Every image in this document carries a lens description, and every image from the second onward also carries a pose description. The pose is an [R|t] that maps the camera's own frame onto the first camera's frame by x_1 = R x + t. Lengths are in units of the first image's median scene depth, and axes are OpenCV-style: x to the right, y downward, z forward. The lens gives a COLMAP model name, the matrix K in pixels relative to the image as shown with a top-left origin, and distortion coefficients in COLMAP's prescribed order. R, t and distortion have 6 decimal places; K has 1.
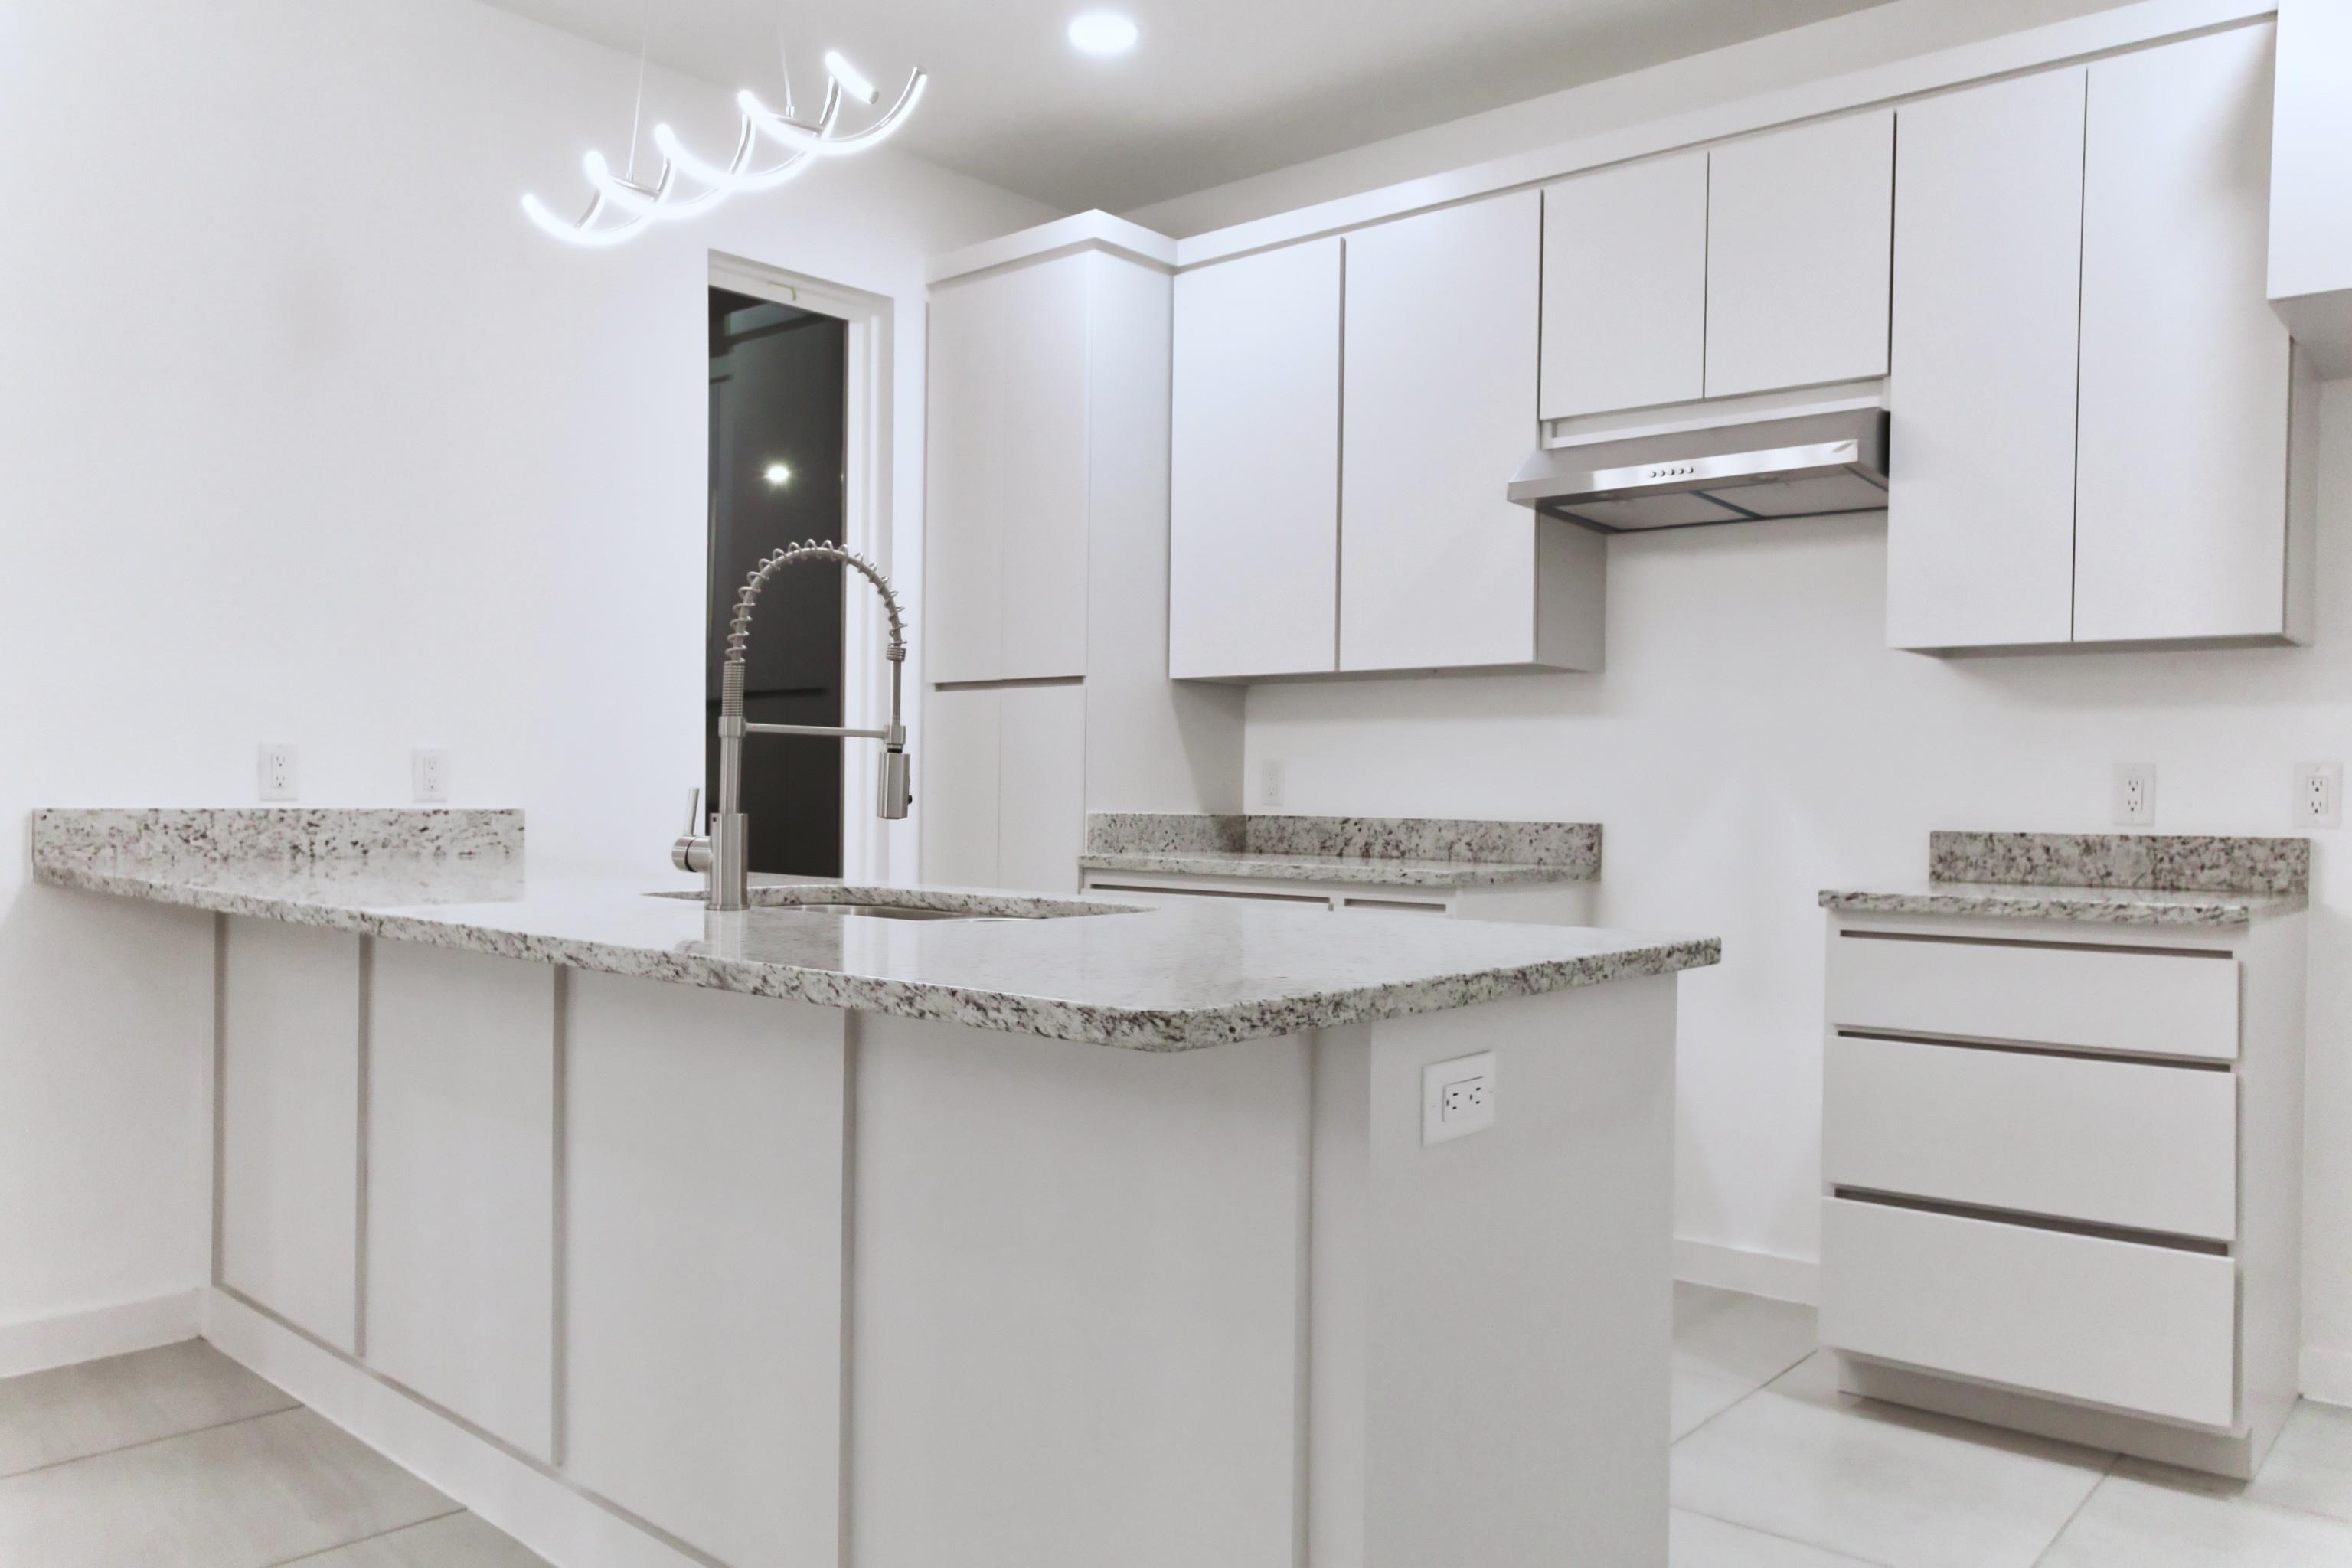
lens RADIAL K [[1742.1, 0, 1189.6], [0, 1742.1, 822.6], [0, 0, 1]] dist [-0.084178, 0.010376]
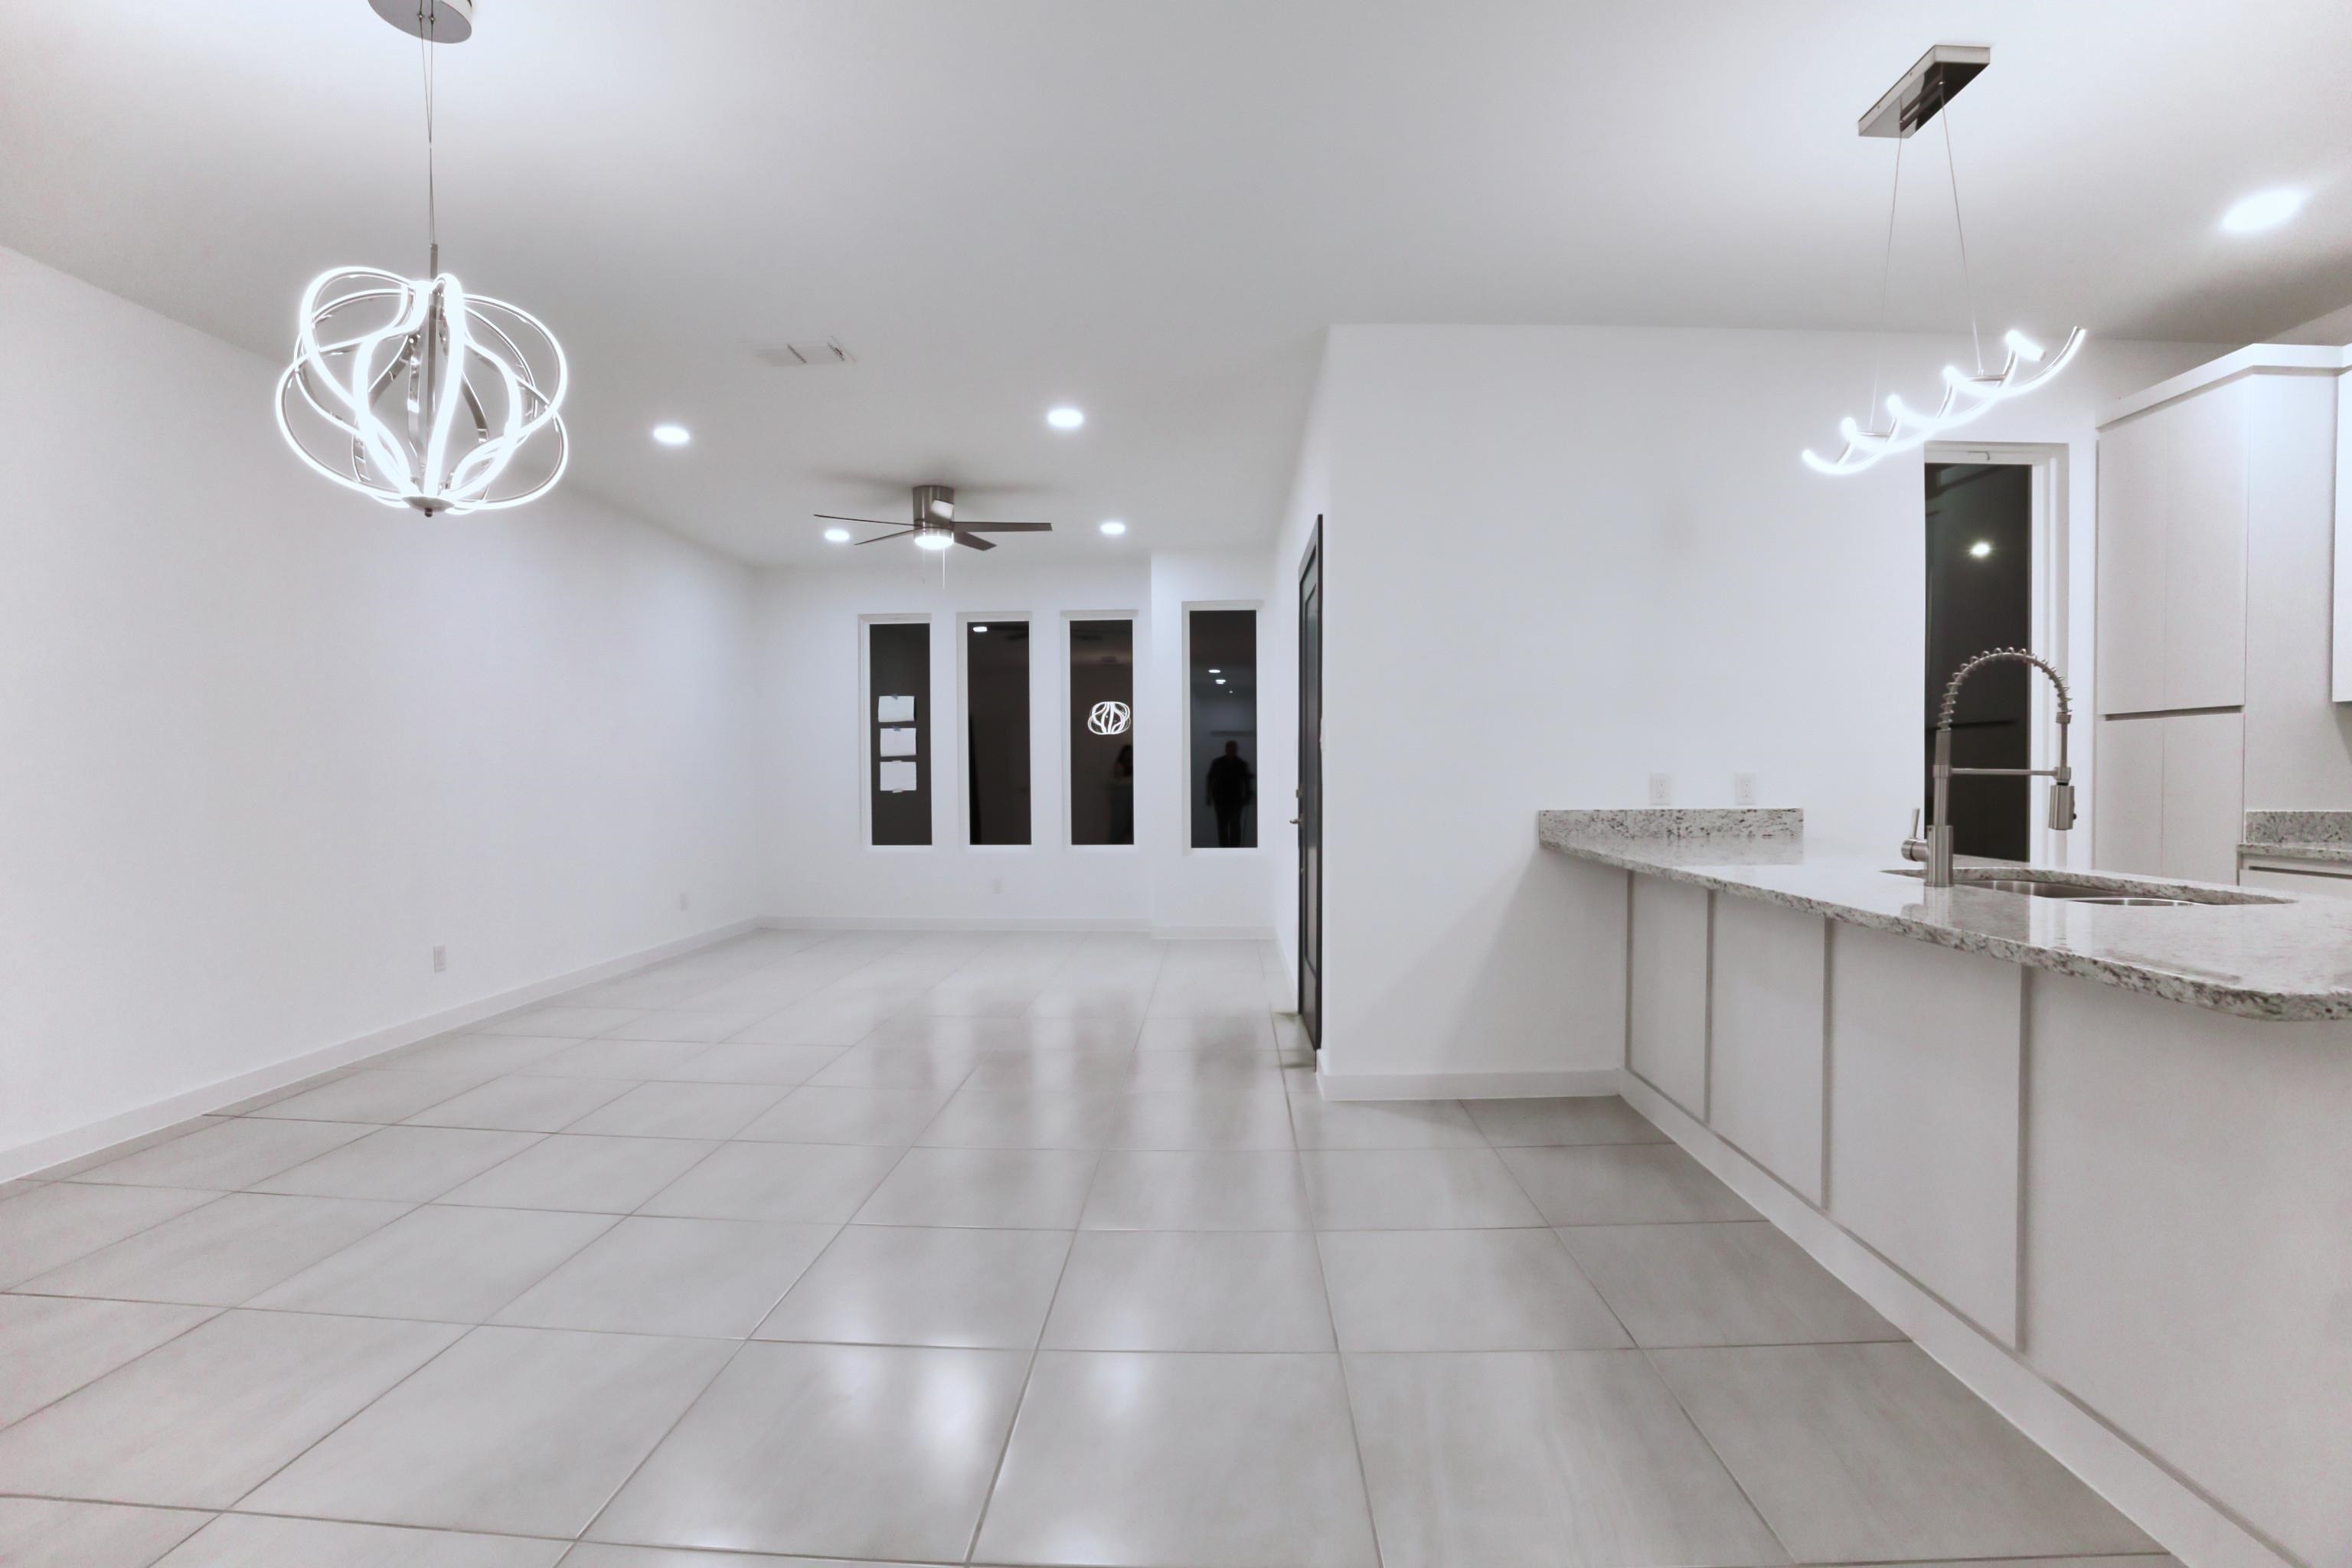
lens RADIAL K [[1102.5, 0, 1318.2], [0, 1102.5, 809.5], [0, 0, 1]] dist [-0.033682, 0.019892]
pose [[0.711741, 0.005549, -0.702420, 0.023650], [0.003107, 0.999934, 0.011046, -0.022937], [0.702435, -0.010044, 0.711677, -0.084380]]
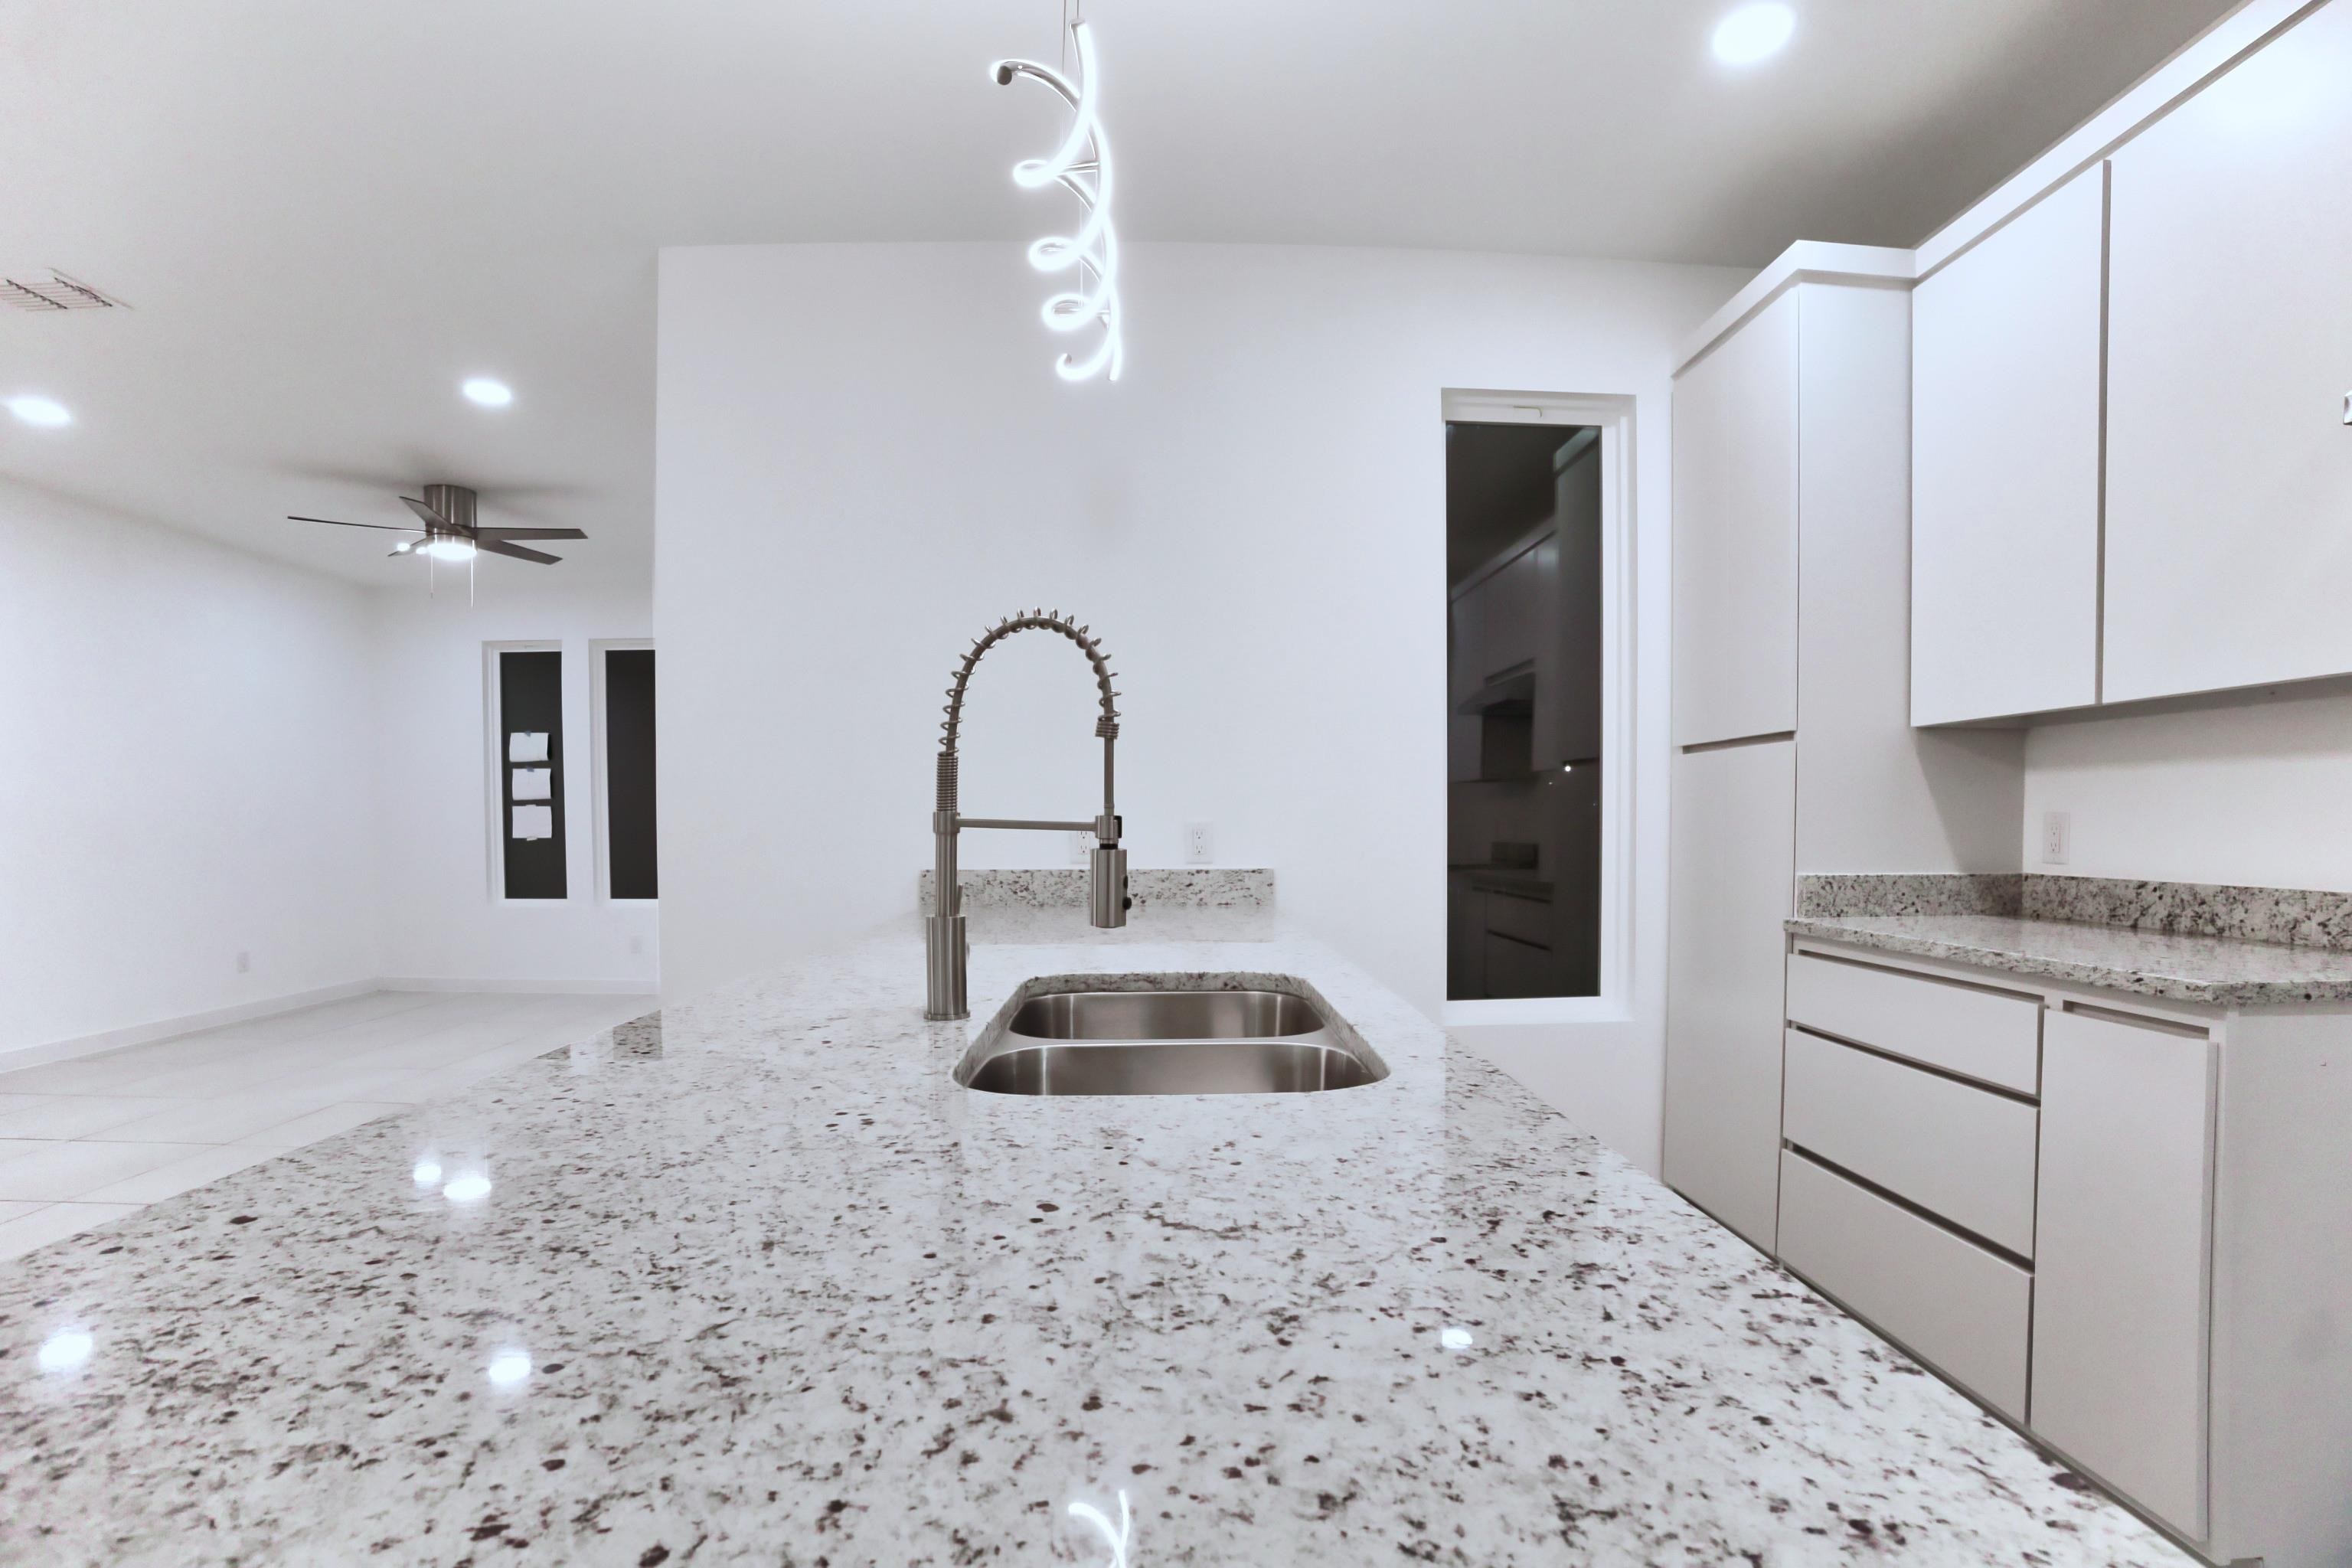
lens RADIAL K [[1096.2, 0, 1272.6], [0, 1096.2, 844.0], [0, 0, 1]] dist [-0.070964, 0.019951]
pose [[0.731547, -0.000196, -0.681792, 0.175263], [0.002026, 0.999996, 0.001886, -0.030796], [0.681789, -0.002761, 0.731544, 0.481799]]
